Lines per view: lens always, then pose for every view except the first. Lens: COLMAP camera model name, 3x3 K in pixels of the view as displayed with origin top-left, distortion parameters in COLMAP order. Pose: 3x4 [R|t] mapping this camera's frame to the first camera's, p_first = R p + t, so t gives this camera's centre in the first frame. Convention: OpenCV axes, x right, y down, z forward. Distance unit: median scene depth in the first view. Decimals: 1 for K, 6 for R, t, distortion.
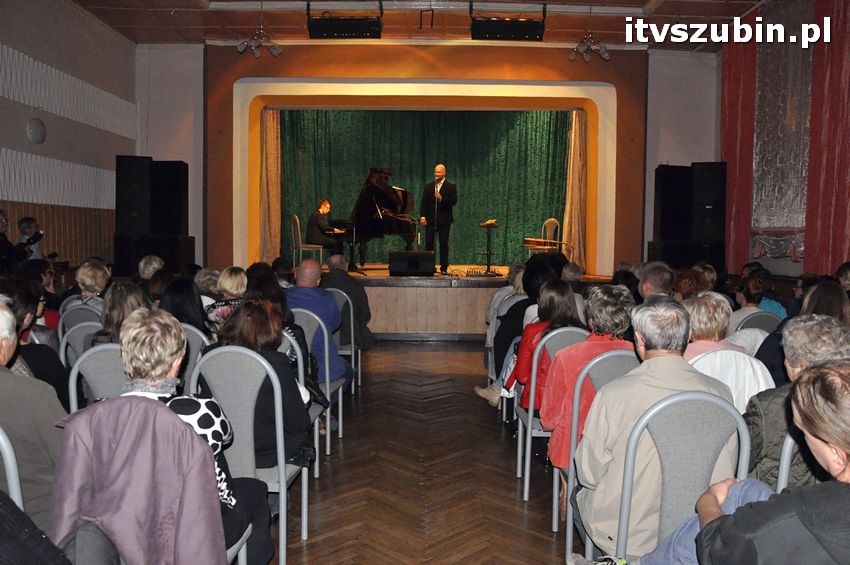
lens RADIAL K [[674.9, 0, 419.9], [0, 674.9, 275.4], [0, 0, 1]] dist [-0.010472, -0.004248]
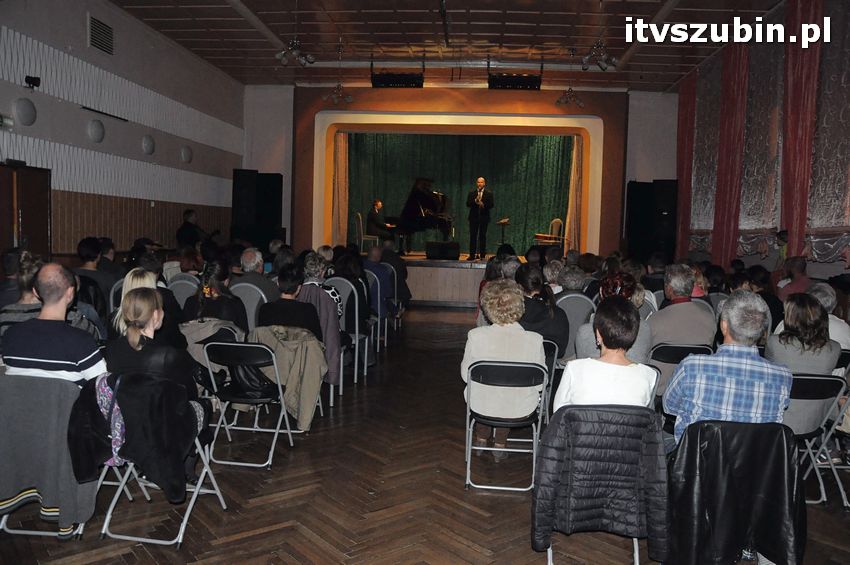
lens RADIAL K [[674.9, 0, 430.7], [0, 674.9, 284.9], [0, 0, 1]] dist [-0.010472, -0.004248]
pose [[0.997445, 0.025481, -0.066744, 0.050849], [-0.023958, 0.999436, 0.023512, 0.018038], [0.067306, -0.021853, 0.997493, -0.328360]]
